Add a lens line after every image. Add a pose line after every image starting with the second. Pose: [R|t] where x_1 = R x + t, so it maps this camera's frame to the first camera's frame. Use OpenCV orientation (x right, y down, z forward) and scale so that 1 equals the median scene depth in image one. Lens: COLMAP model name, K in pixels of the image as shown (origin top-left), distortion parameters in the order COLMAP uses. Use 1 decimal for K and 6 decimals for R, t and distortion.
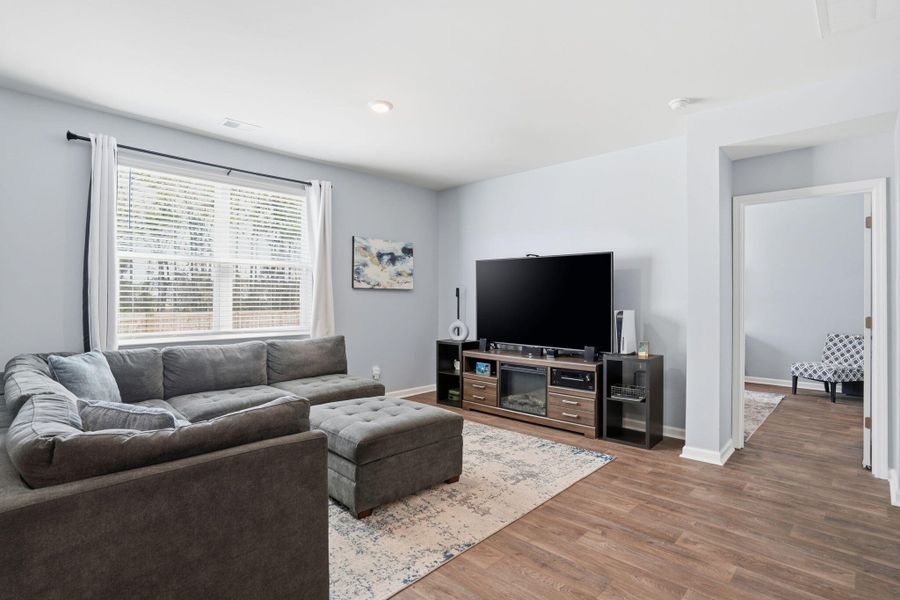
lens RADIAL K [[434.4, 0, 450.0], [0, 434.4, 300.0], [0, 0, 1]] dist [-0.048979, 0.000038]
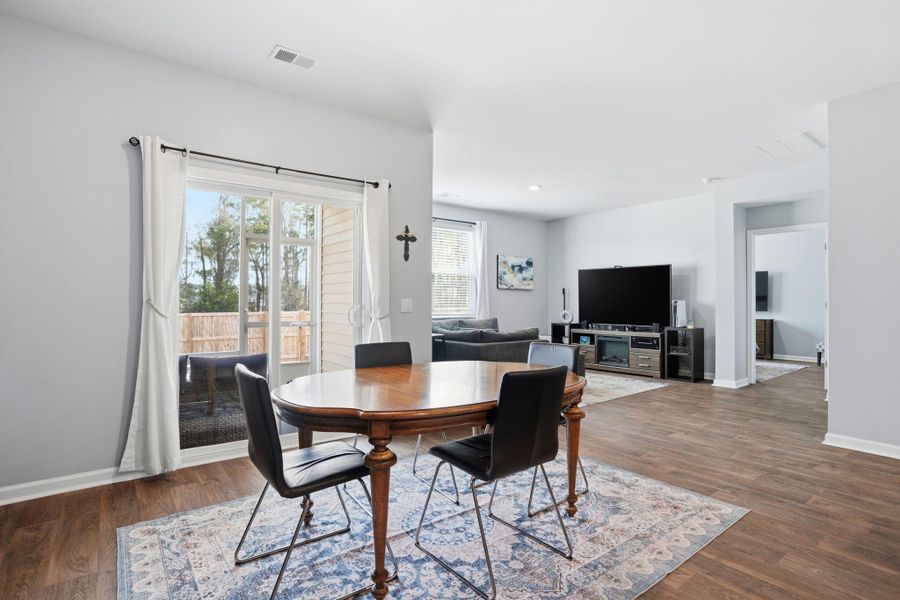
lens RADIAL K [[486.3, 0, 425.2], [0, 486.3, 300.5], [0, 0, 1]] dist [-0.061155, 0.000819]
pose [[0.989406, -0.003430, -0.145136, -0.246784], [0.001866, 0.999939, -0.010912, 0.037116], [0.145165, 0.010525, 0.989352, -0.818481]]
